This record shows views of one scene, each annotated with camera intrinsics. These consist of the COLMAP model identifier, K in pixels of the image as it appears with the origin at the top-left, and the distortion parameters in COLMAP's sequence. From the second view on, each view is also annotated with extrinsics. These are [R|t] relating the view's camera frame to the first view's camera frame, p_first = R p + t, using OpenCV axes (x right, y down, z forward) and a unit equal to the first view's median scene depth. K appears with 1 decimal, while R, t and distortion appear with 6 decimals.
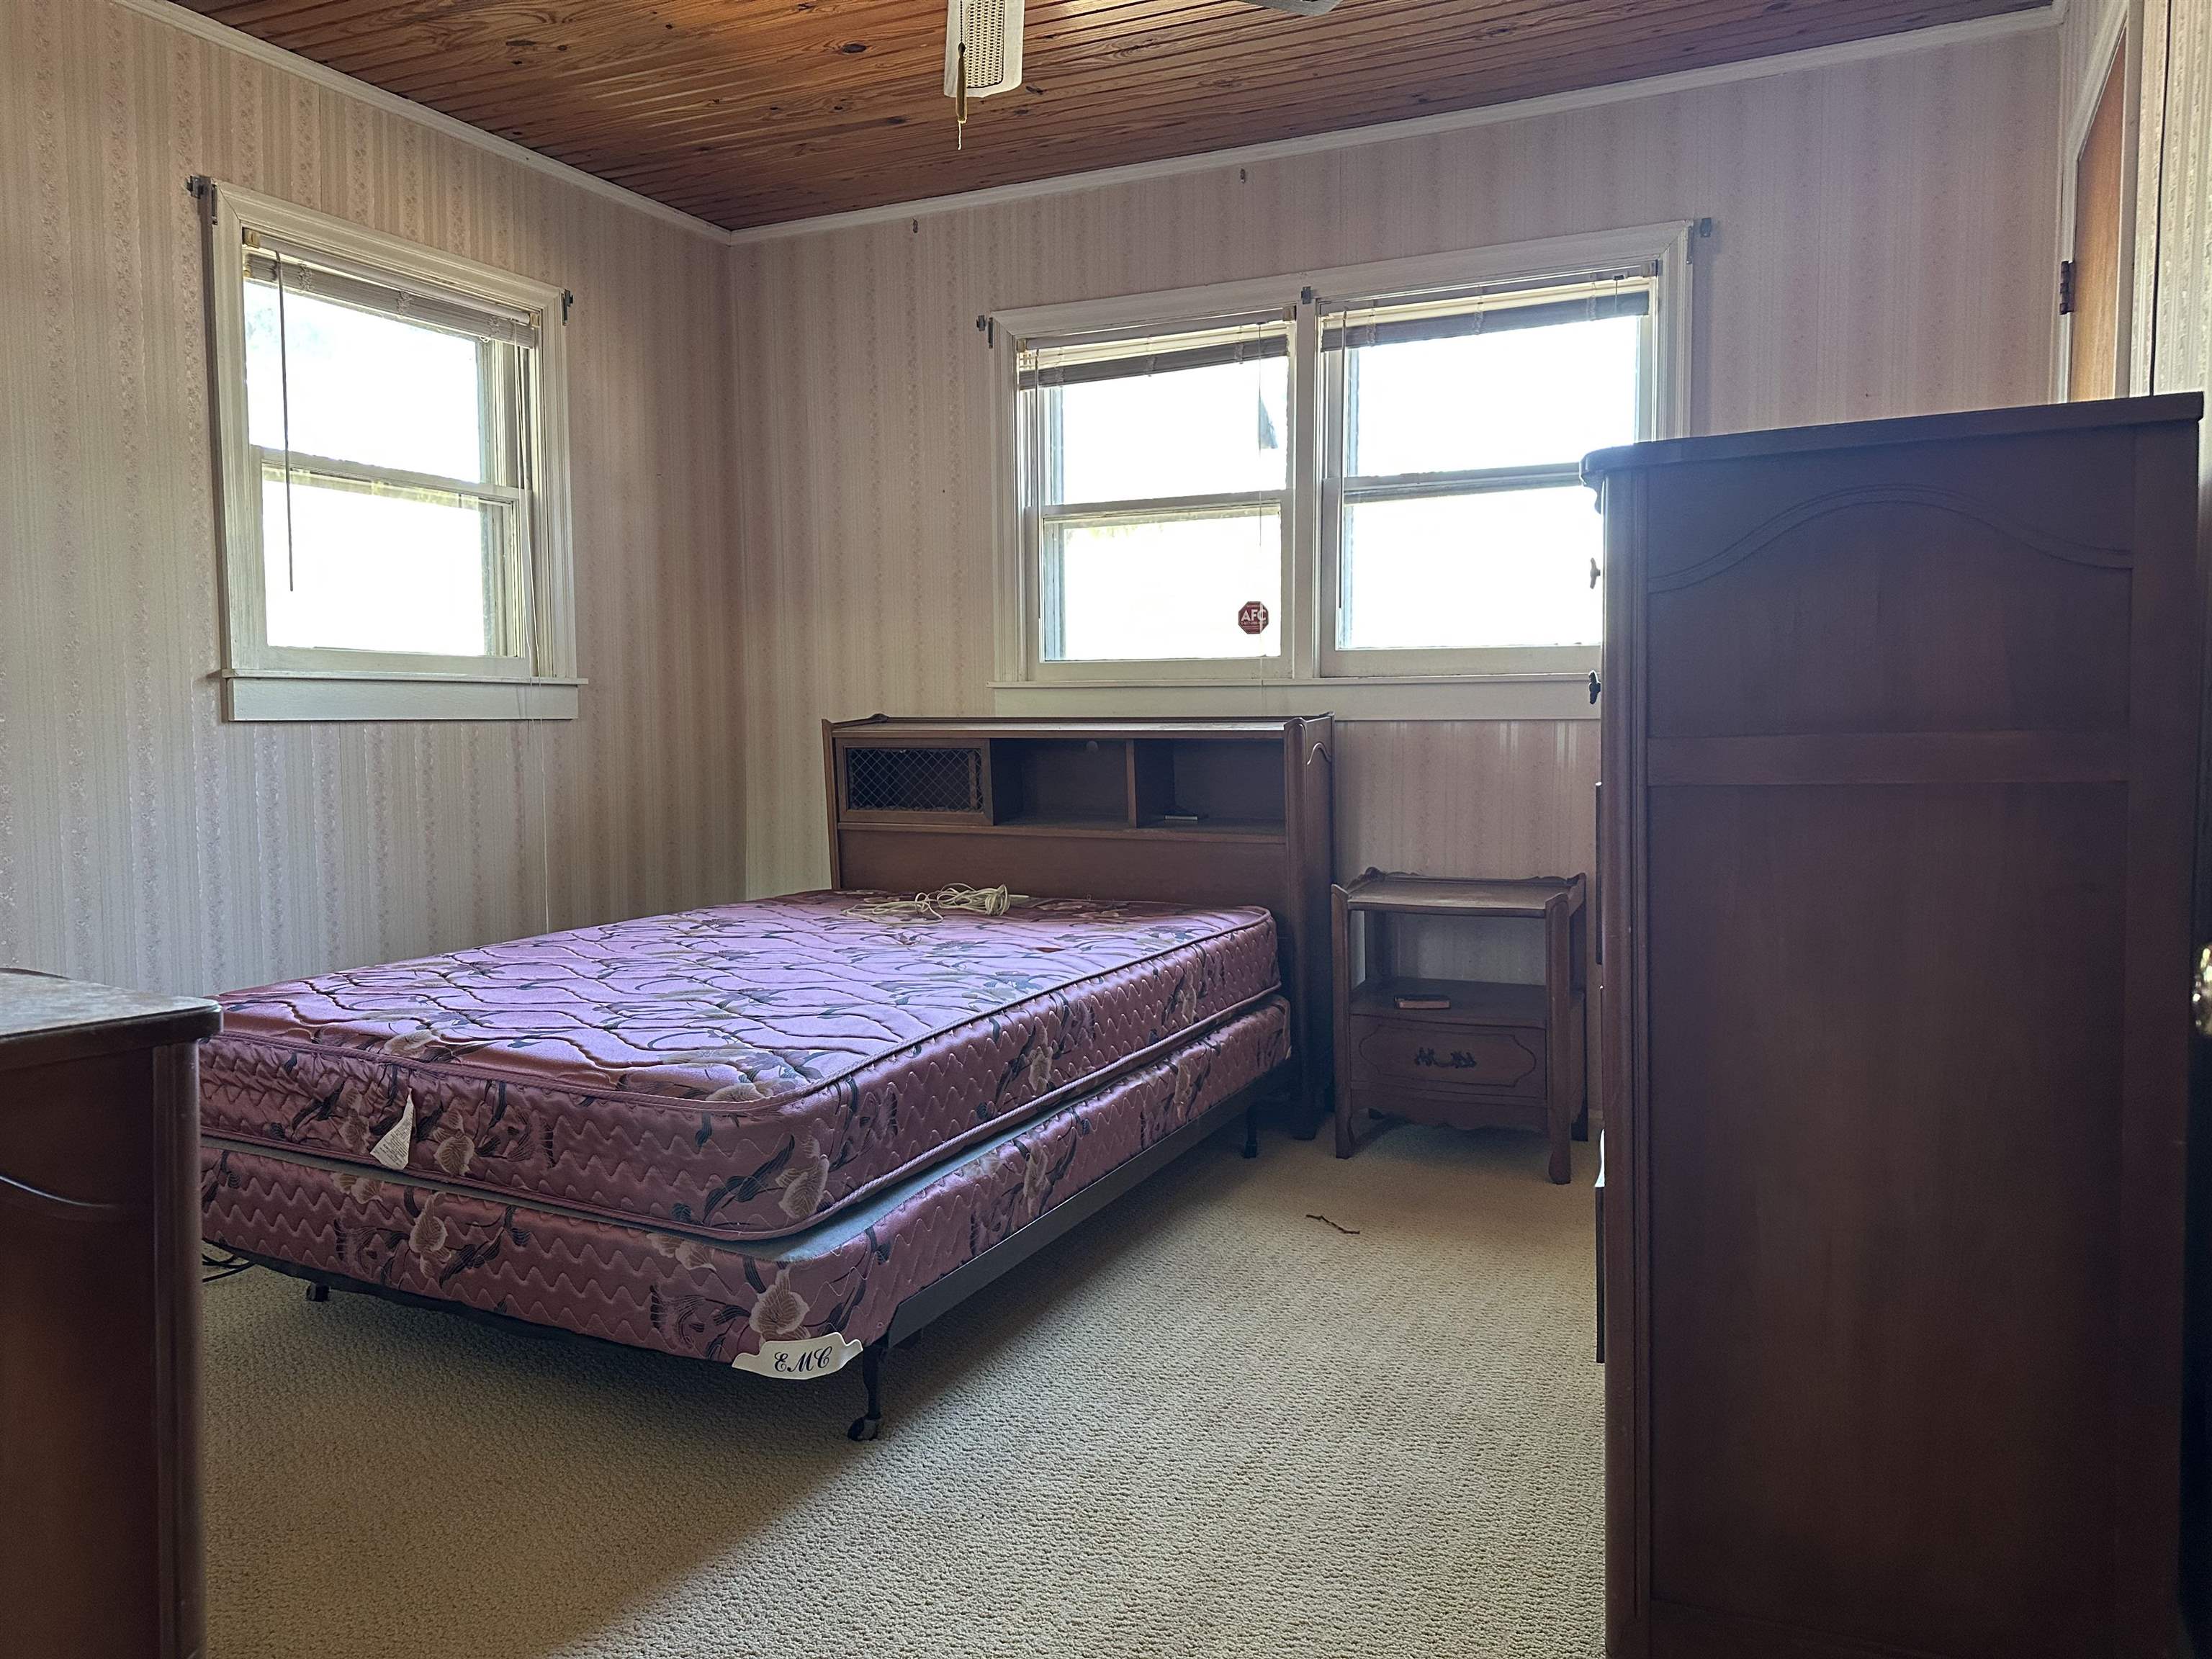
lens RADIAL K [[1576.3, 0, 1115.8], [0, 1576.3, 833.9], [0, 0, 1]] dist [0.069779, -0.069038]
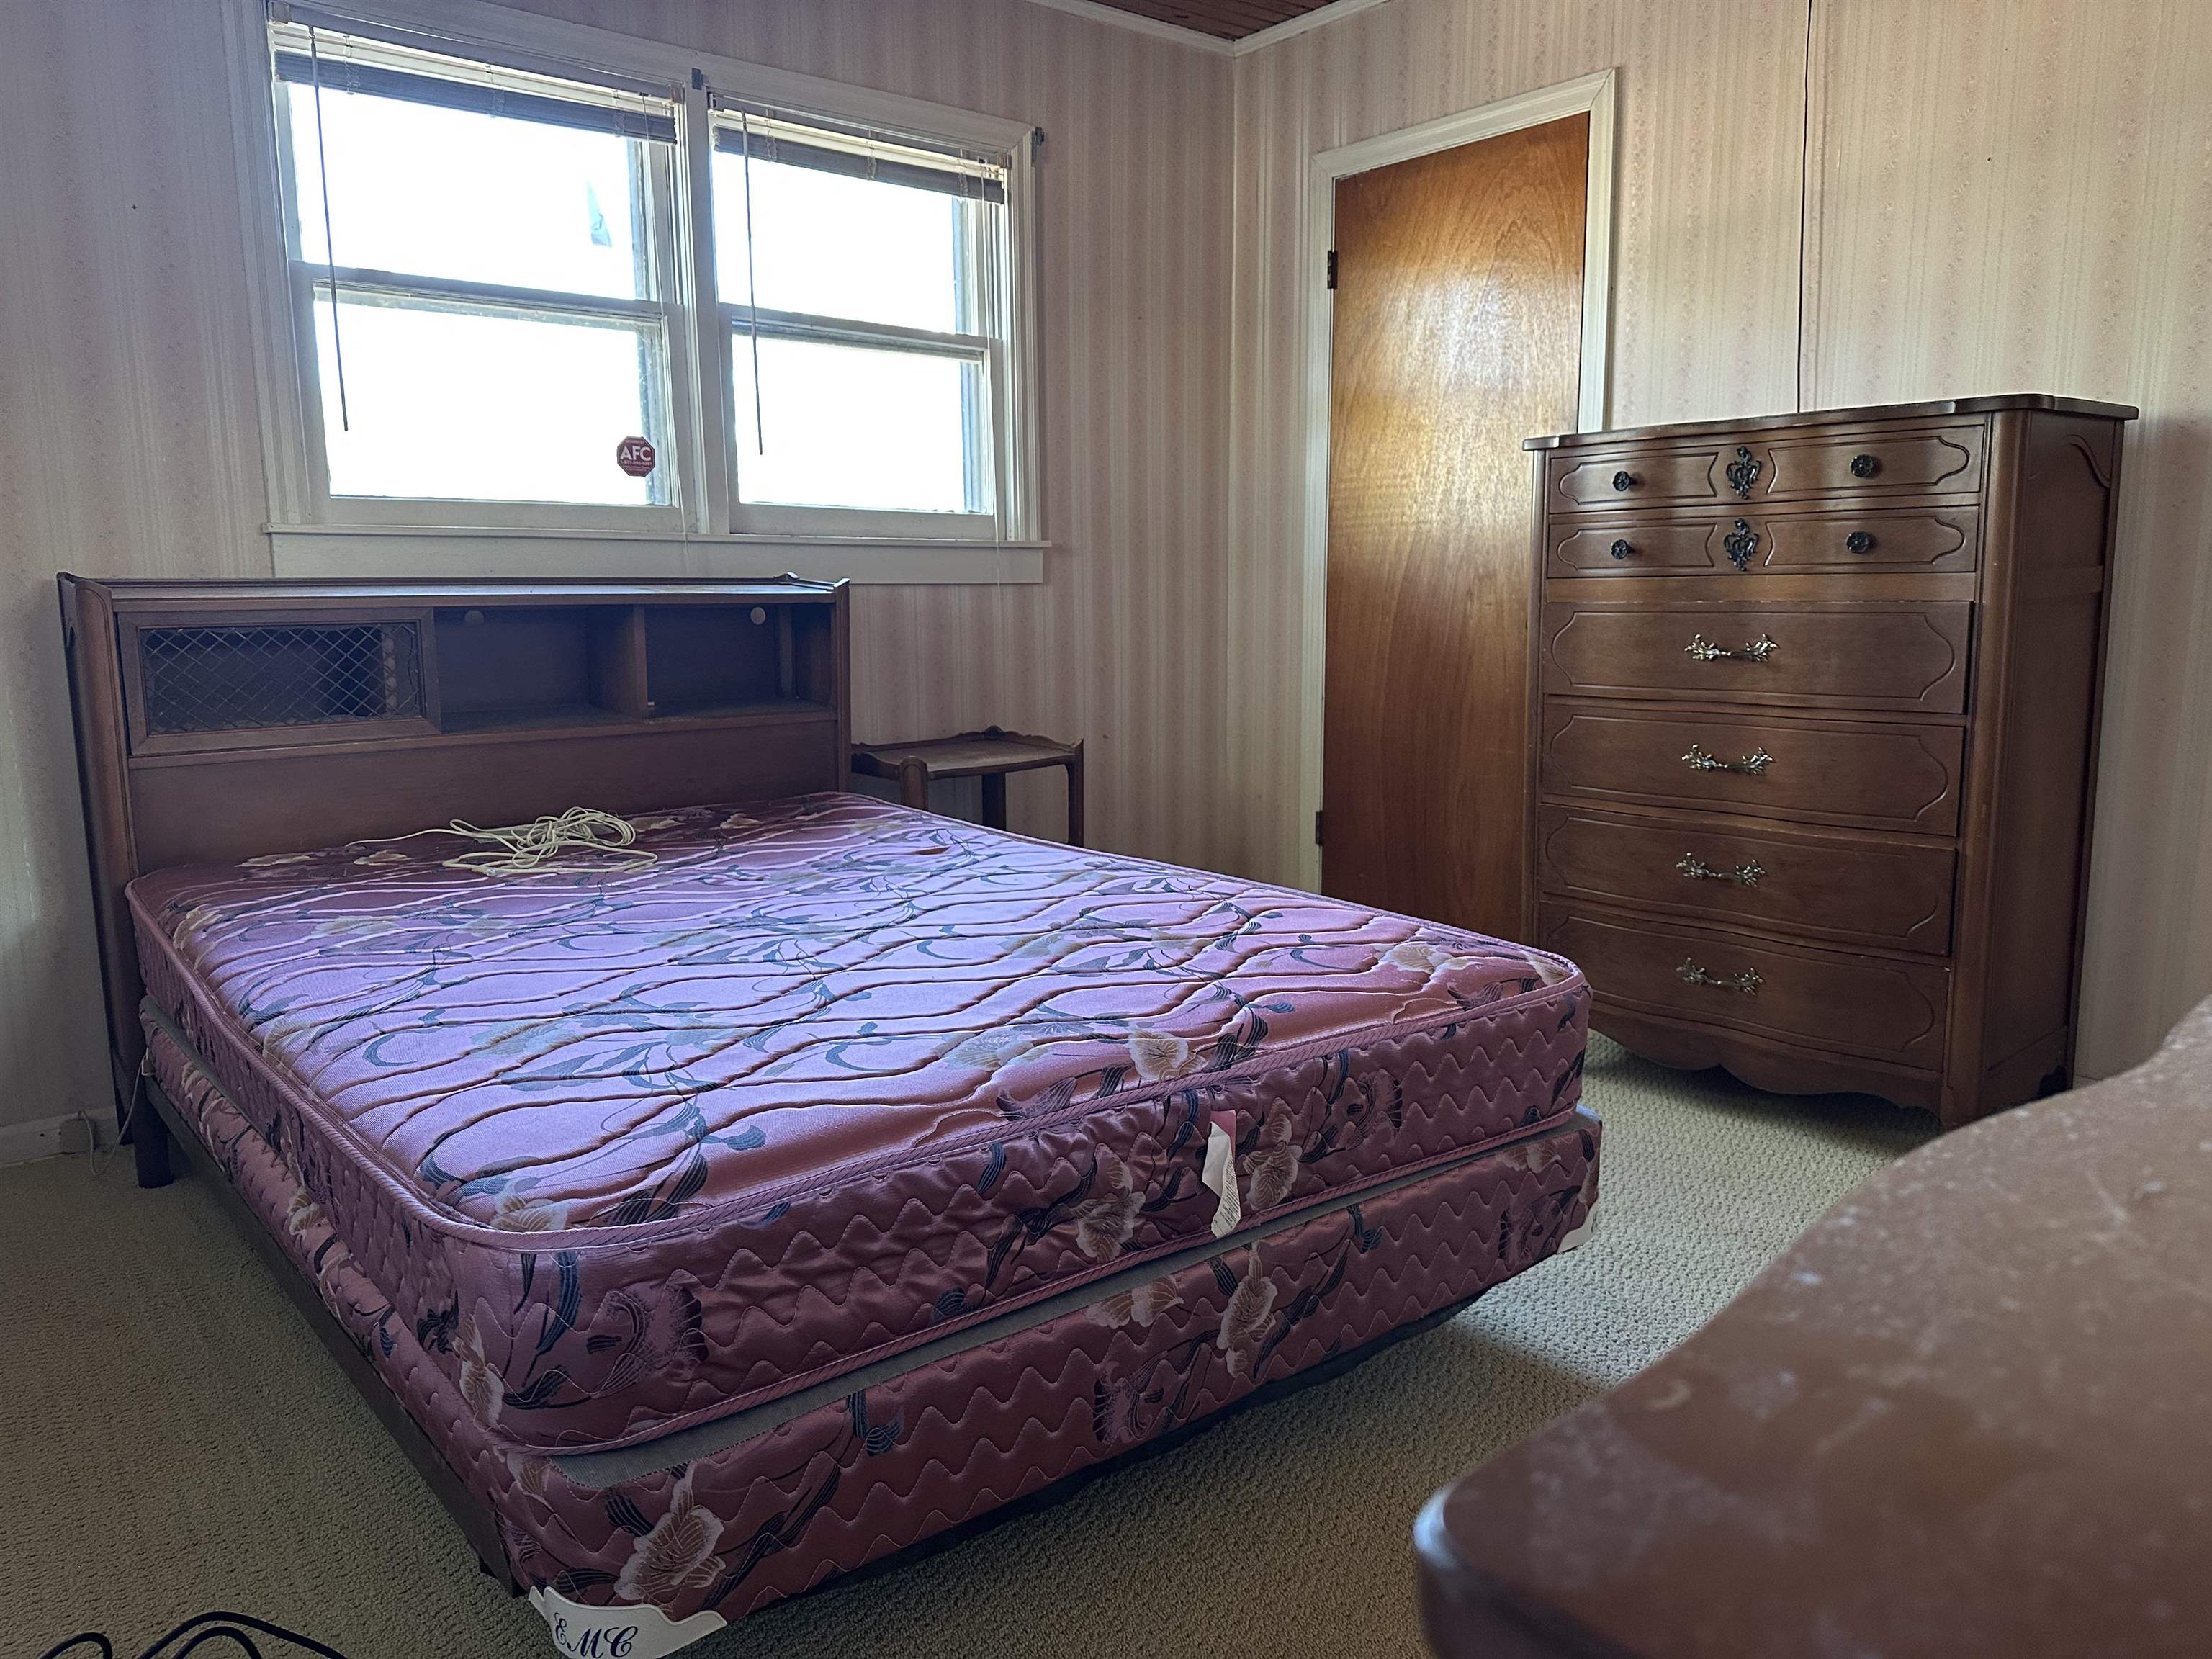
lens RADIAL K [[1576.3, 0, 1117.2], [0, 1576.3, 821.7], [0, 0, 1]] dist [0.069779, -0.069038]
pose [[0.407141, -0.138825, 0.902753, -0.605866], [0.078096, 0.990053, 0.117028, -0.025793], [-0.910020, 0.022855, 0.413933, 0.438705]]
